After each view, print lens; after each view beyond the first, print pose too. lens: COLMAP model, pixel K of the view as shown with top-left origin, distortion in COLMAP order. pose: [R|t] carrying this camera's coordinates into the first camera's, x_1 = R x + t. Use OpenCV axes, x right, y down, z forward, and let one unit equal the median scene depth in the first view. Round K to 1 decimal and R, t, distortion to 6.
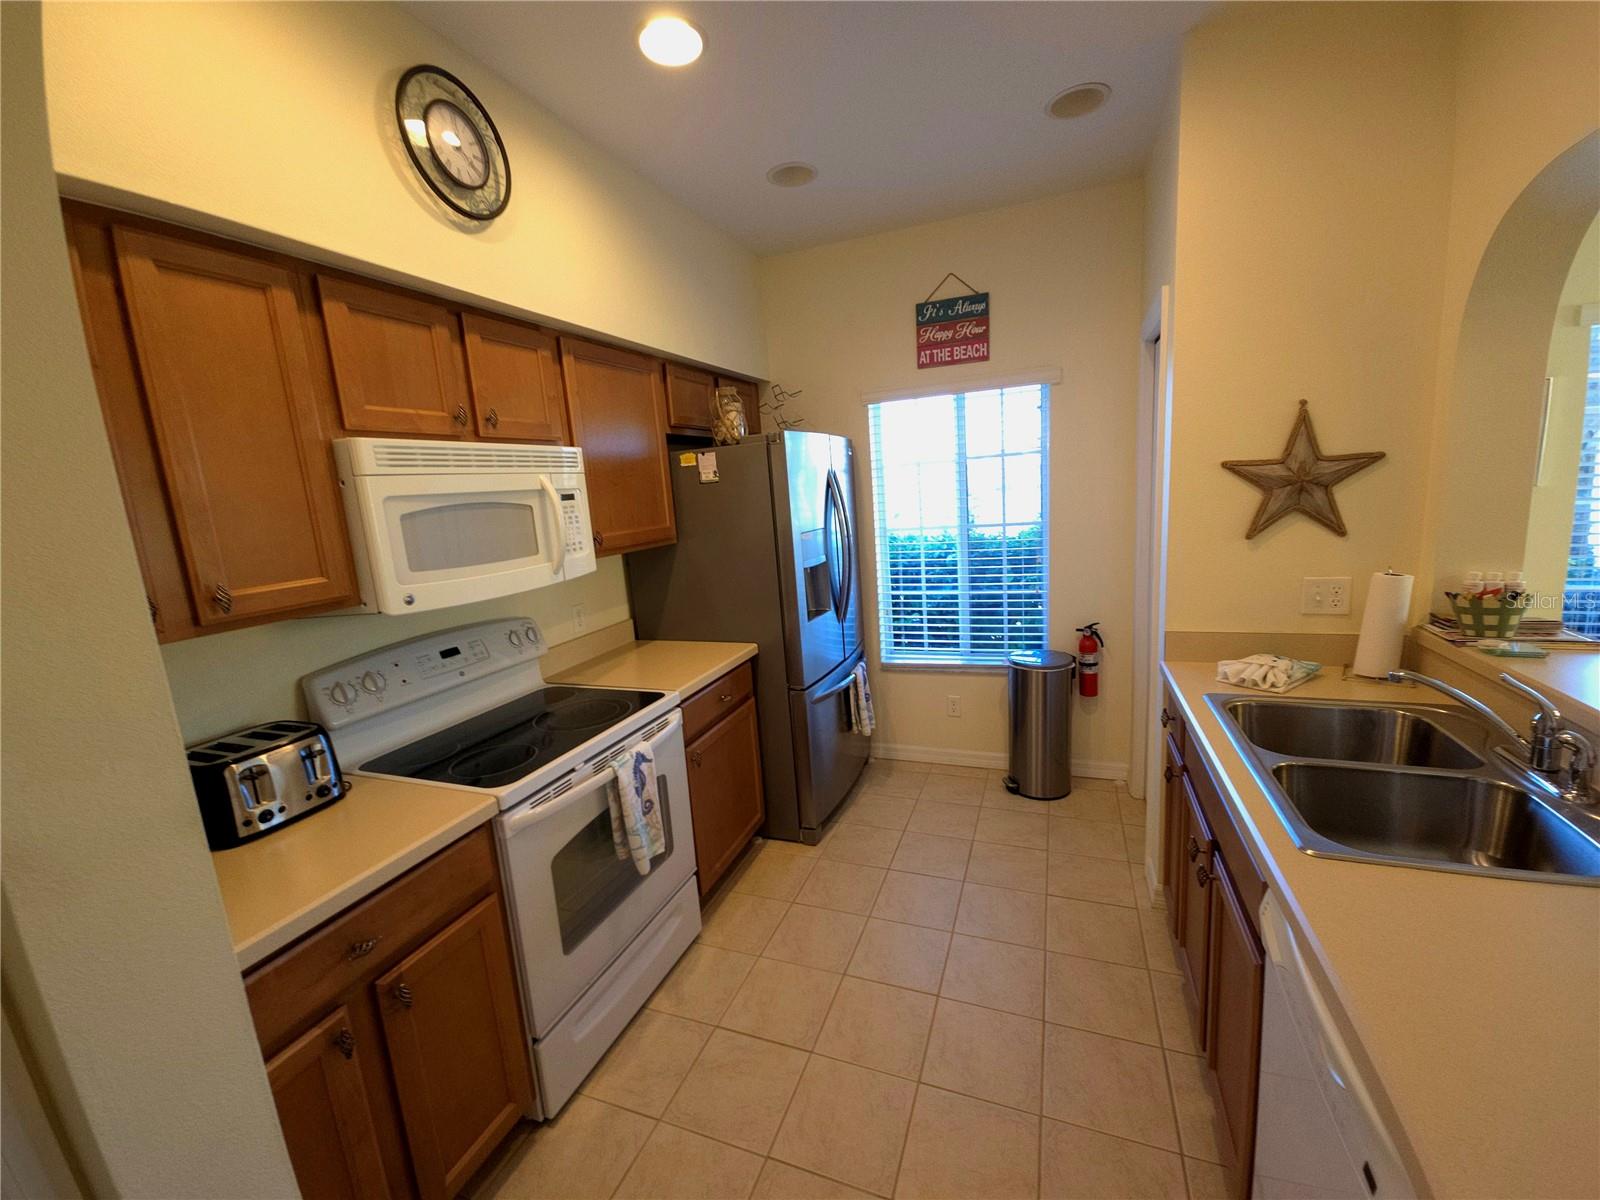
lens RADIAL K [[646.1, 0, 802.2], [0, 646.1, 601.9], [0, 0, 1]] dist [0.013207, -0.007315]
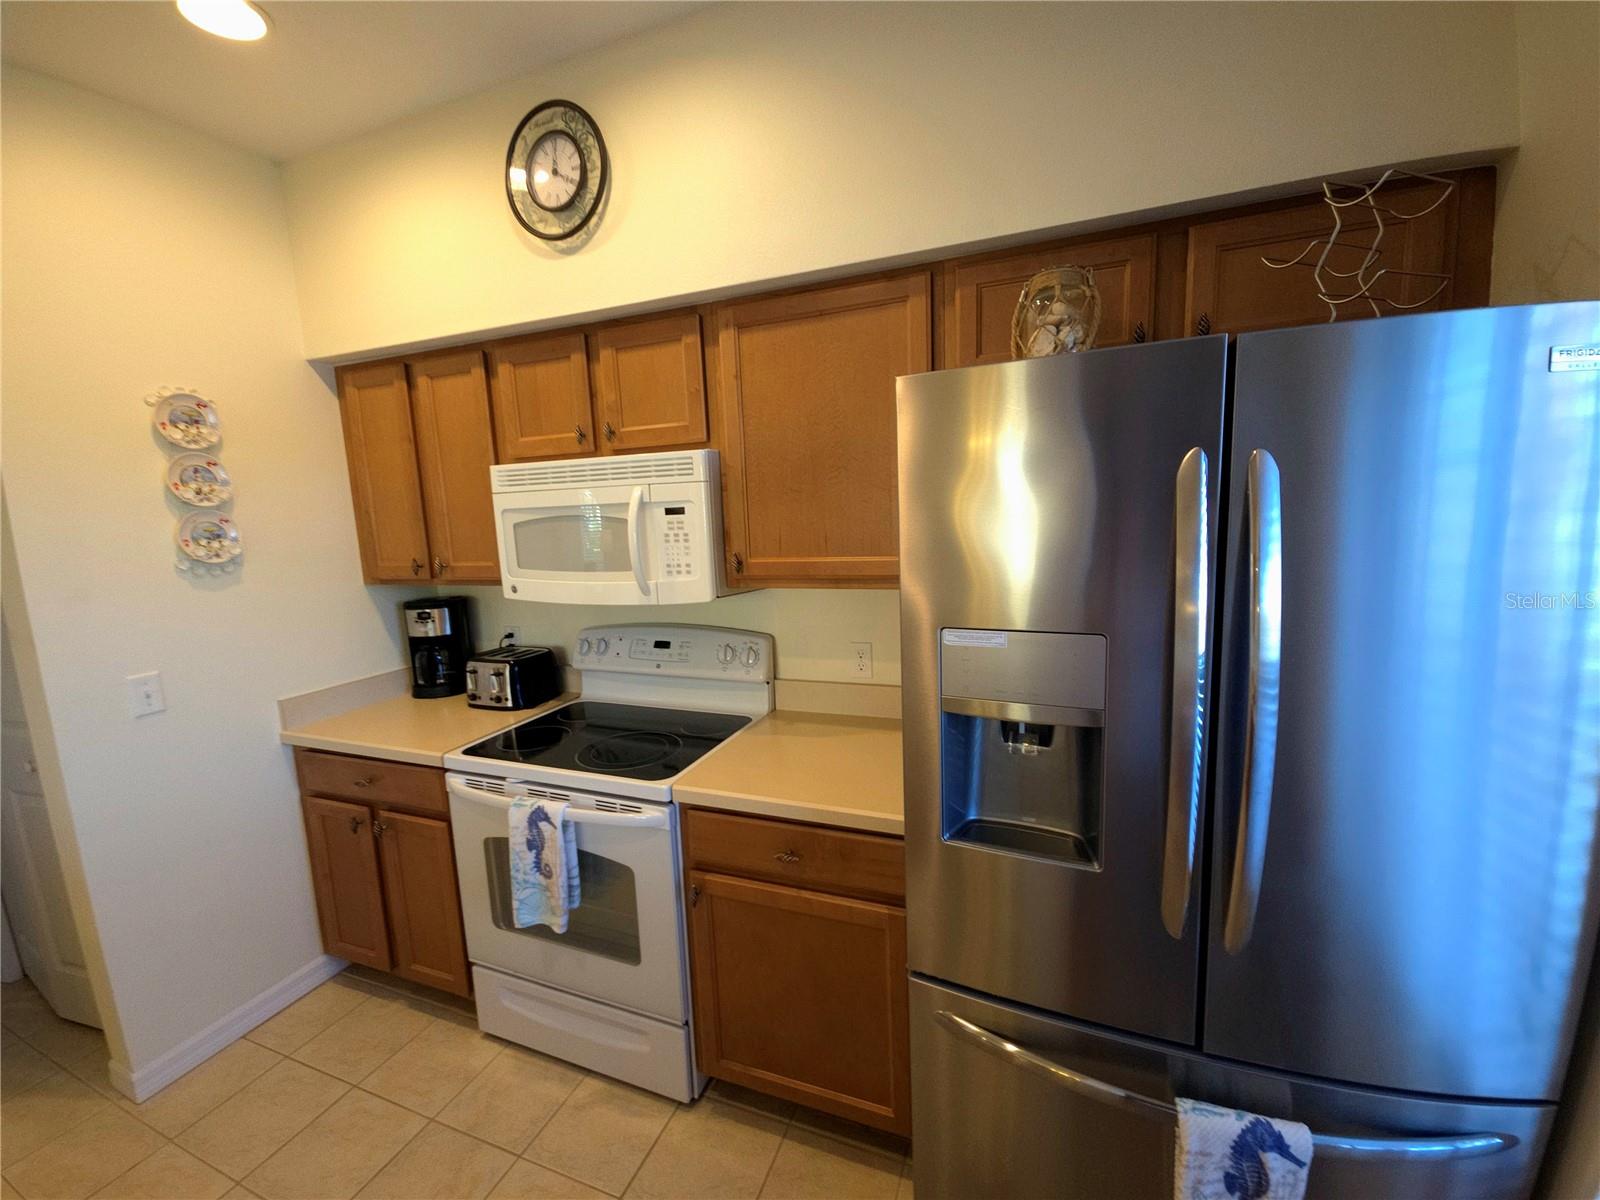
lens RADIAL K [[646.1, 0, 802.2], [0, 646.1, 601.9], [0, 0, 1]] dist [0.013207, -0.007315]
pose [[0.002825, 0.214577, -0.976703, 0.530269], [-0.137807, 0.967472, 0.212150, -0.265733], [0.990455, 0.133997, 0.032303, 1.227377]]
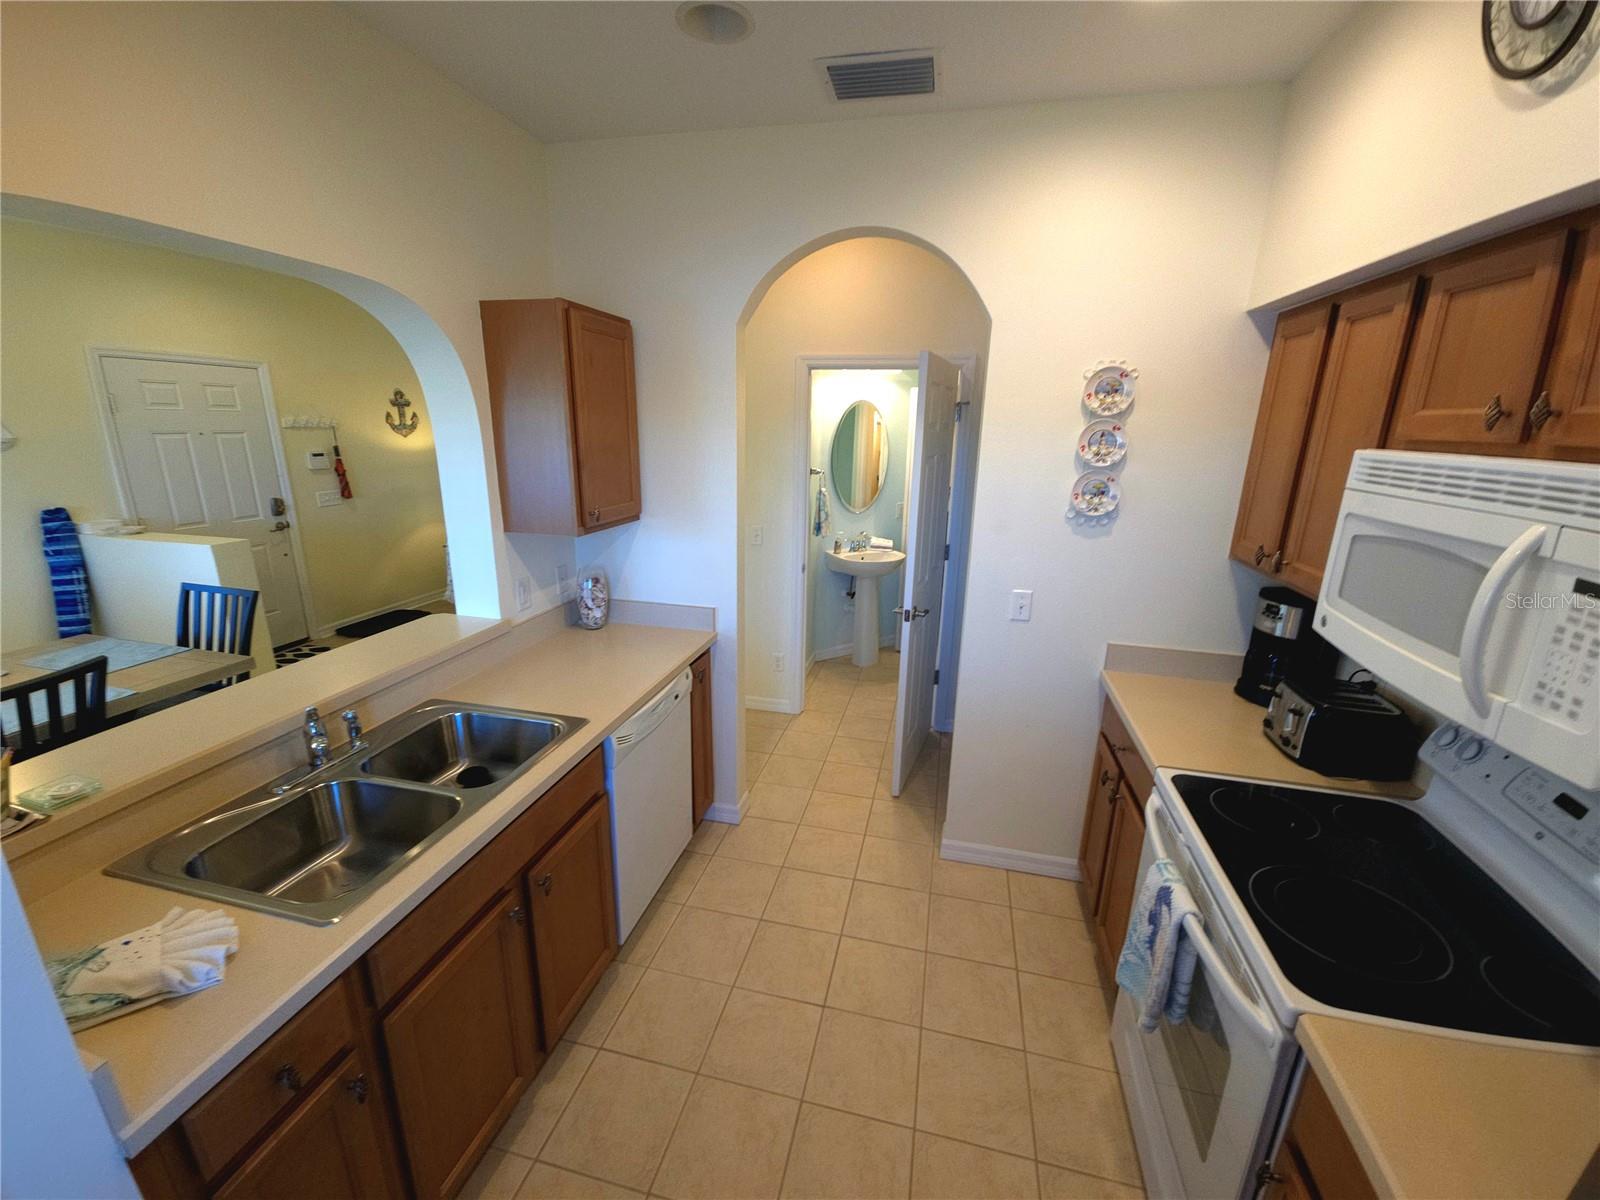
lens RADIAL K [[650.5, 0, 800.0], [0, 650.5, 600.0], [0, 0, 1]] dist [0.015140, -0.014060]
pose [[-0.990382, 0.080861, -0.112274, 0.206875], [0.023447, 0.897801, 0.439778, -0.373480], [0.136361, 0.432915, -0.891061, 1.385669]]
